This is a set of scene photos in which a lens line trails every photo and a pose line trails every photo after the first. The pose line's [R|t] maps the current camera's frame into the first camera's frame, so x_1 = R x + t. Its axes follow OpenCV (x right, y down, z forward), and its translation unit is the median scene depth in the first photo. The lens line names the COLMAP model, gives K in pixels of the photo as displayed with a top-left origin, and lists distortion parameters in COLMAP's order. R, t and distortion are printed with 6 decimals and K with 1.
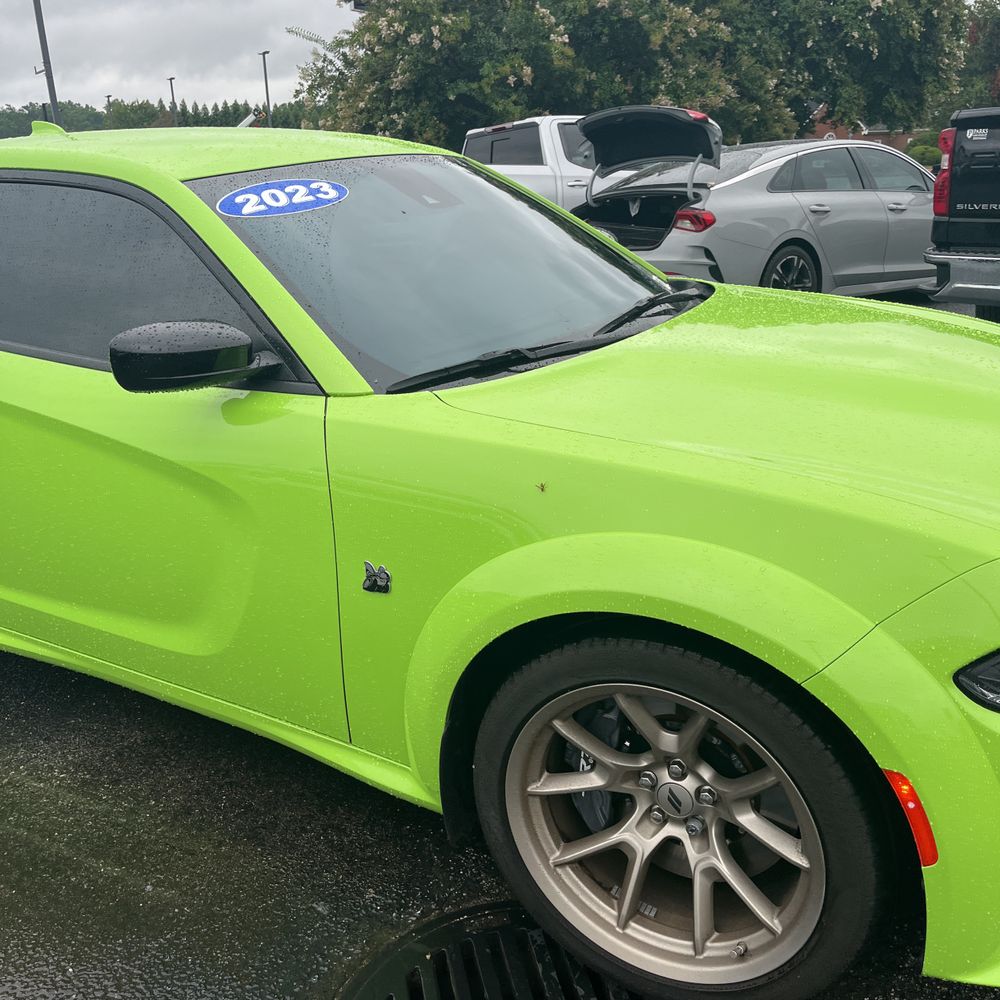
lens RADIAL K [[1014.6, 0, 501.4], [0, 1014.6, 486.4], [0, 0, 1]] dist [0.021032, 0.000000]
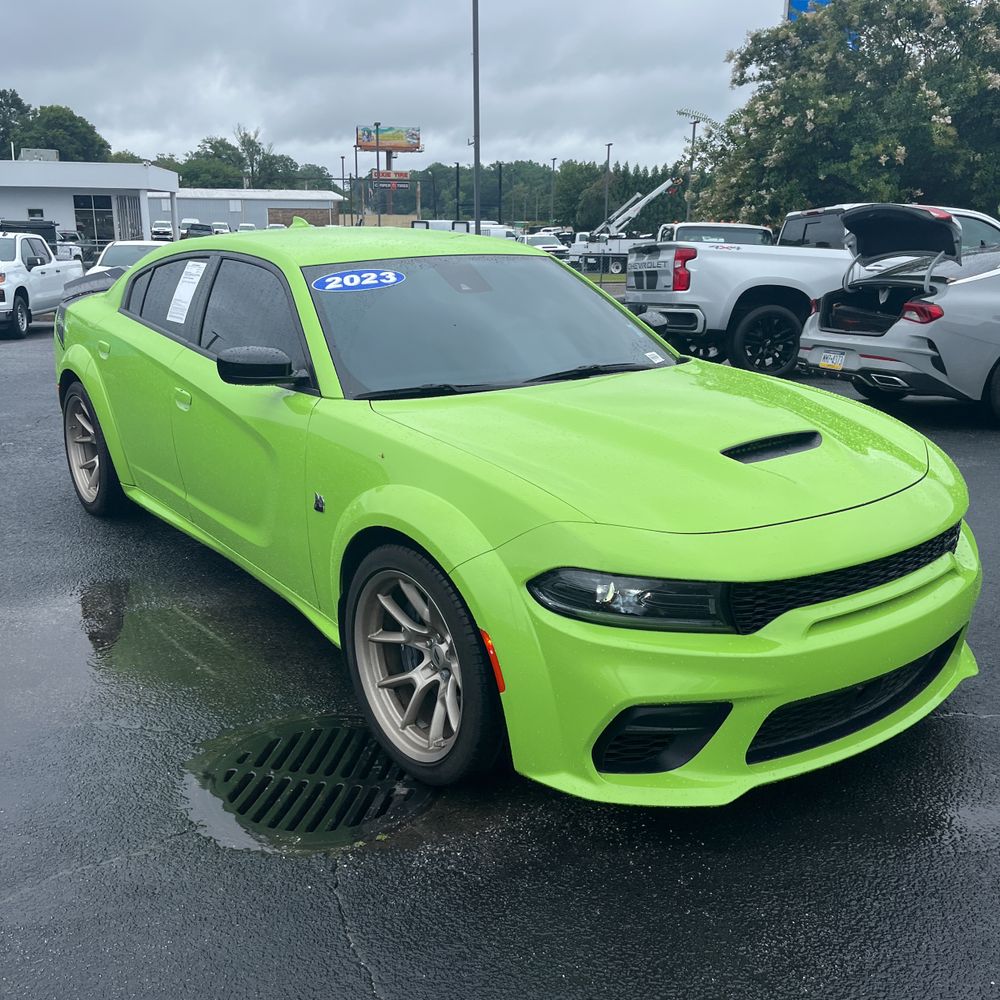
lens RADIAL K [[1014.6, 0, 491.7], [0, 1014.6, 492.9], [0, 0, 1]] dist [0.021032, 0.000000]
pose [[0.916734, 0.144221, -0.372558, 0.636253], [-0.162609, 0.986522, -0.018233, 0.046452], [0.364907, 0.077296, 0.927830, -0.403822]]
